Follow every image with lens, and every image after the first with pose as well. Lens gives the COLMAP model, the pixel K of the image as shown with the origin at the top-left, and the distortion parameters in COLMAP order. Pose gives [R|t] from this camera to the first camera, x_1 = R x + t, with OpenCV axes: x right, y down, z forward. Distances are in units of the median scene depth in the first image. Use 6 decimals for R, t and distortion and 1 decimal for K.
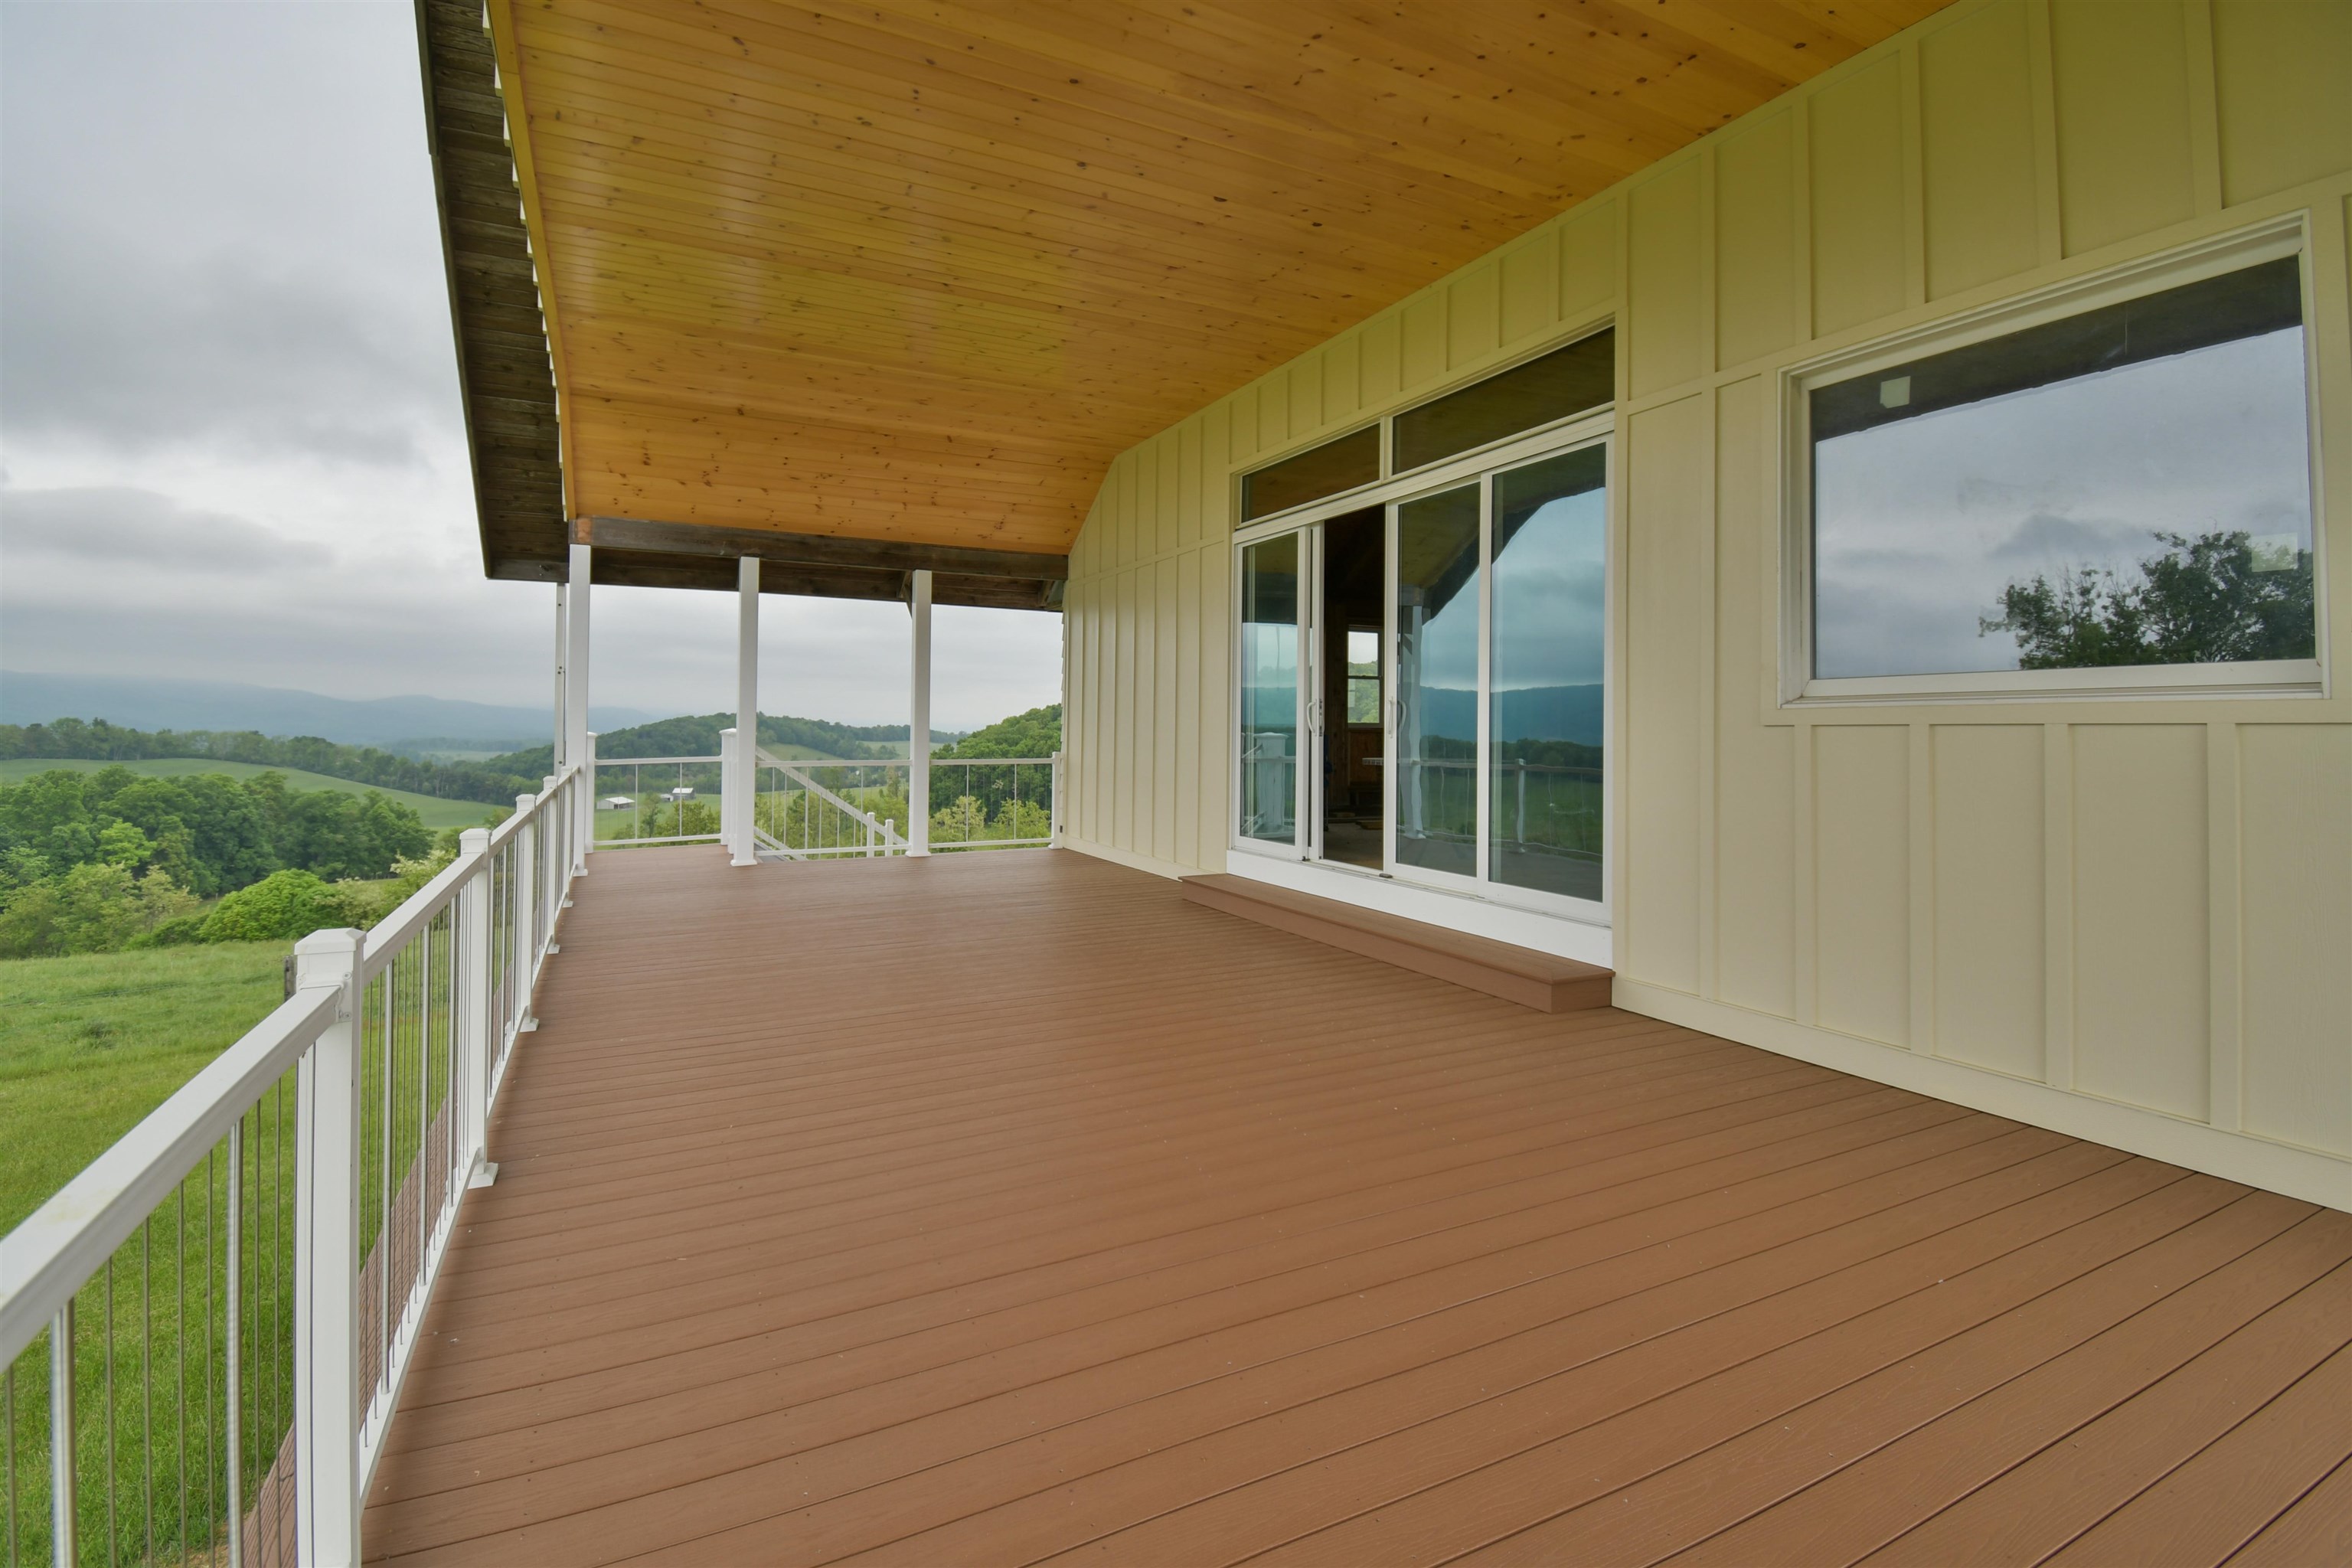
lens RADIAL K [[1057.2, 0, 1117.8], [0, 1057.2, 719.0], [0, 0, 1]] dist [0.015341, -0.020150]
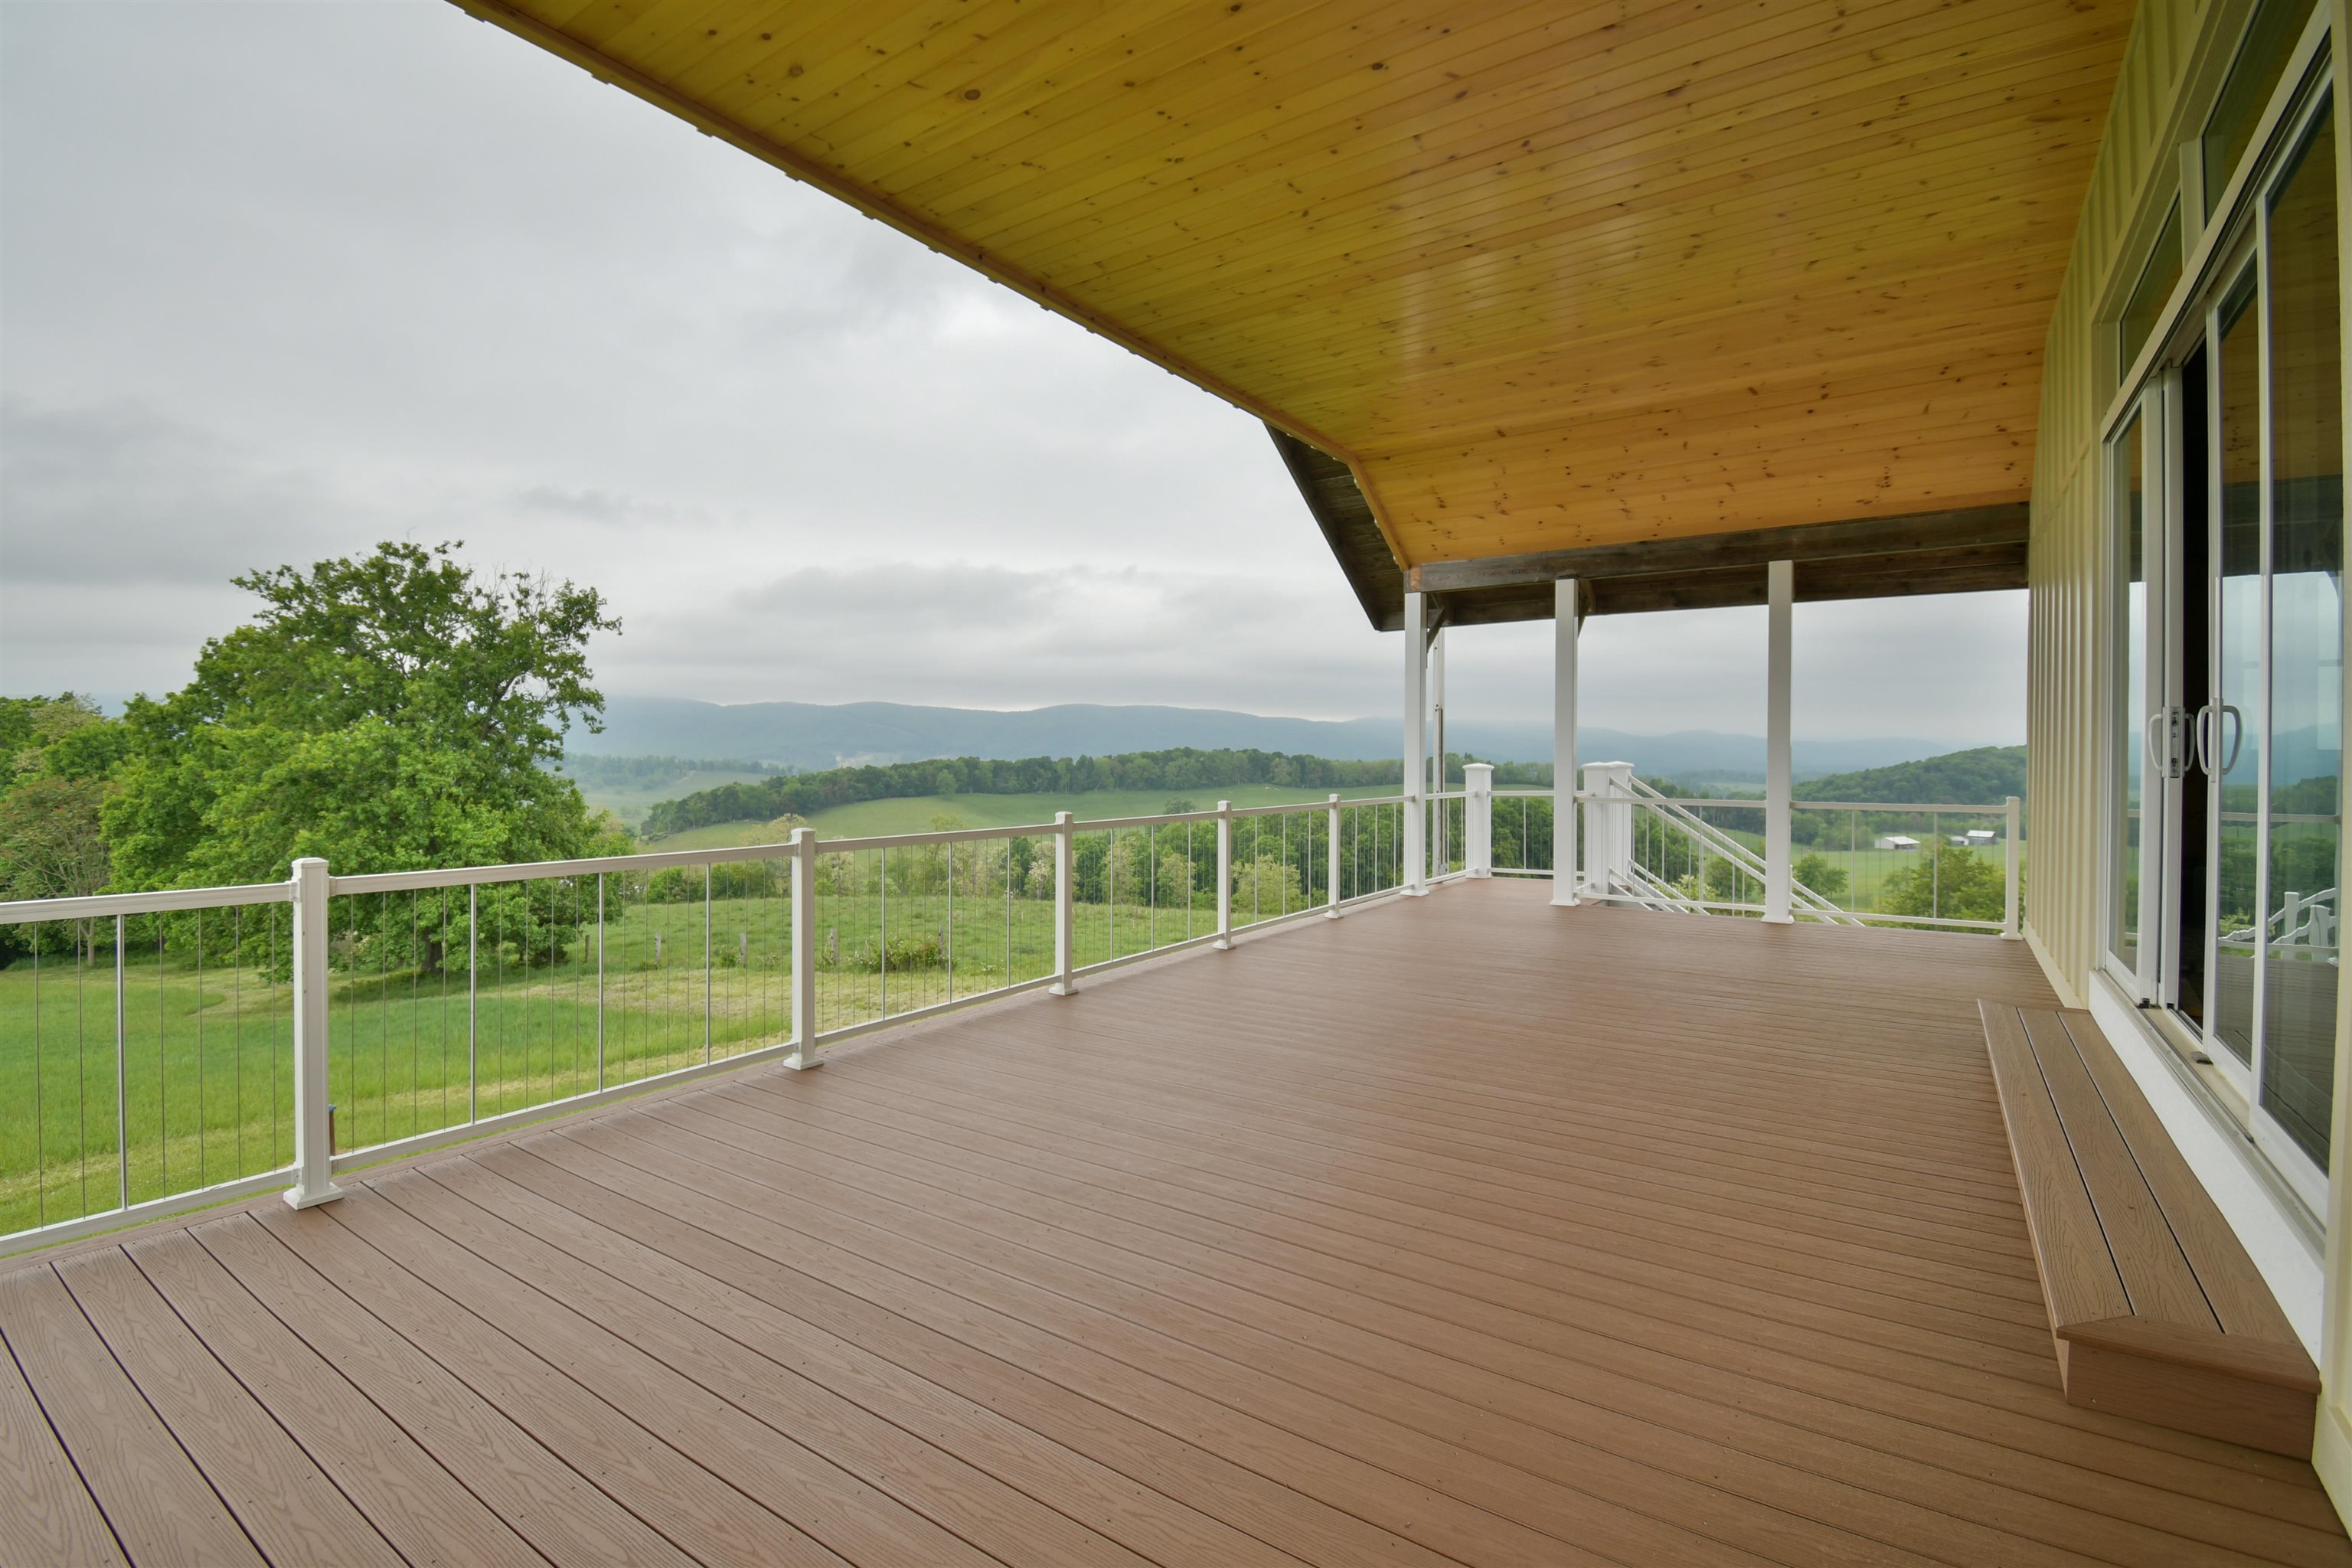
lens RADIAL K [[1057.2, 0, 1174.3], [0, 1057.2, 767.5], [0, 0, 1]] dist [0.015341, -0.020150]
pose [[0.503328, 0.005589, -0.864078, 0.285777], [0.007183, 0.999917, 0.010652, 0.002092], [0.864066, -0.011569, 0.503246, 0.217586]]
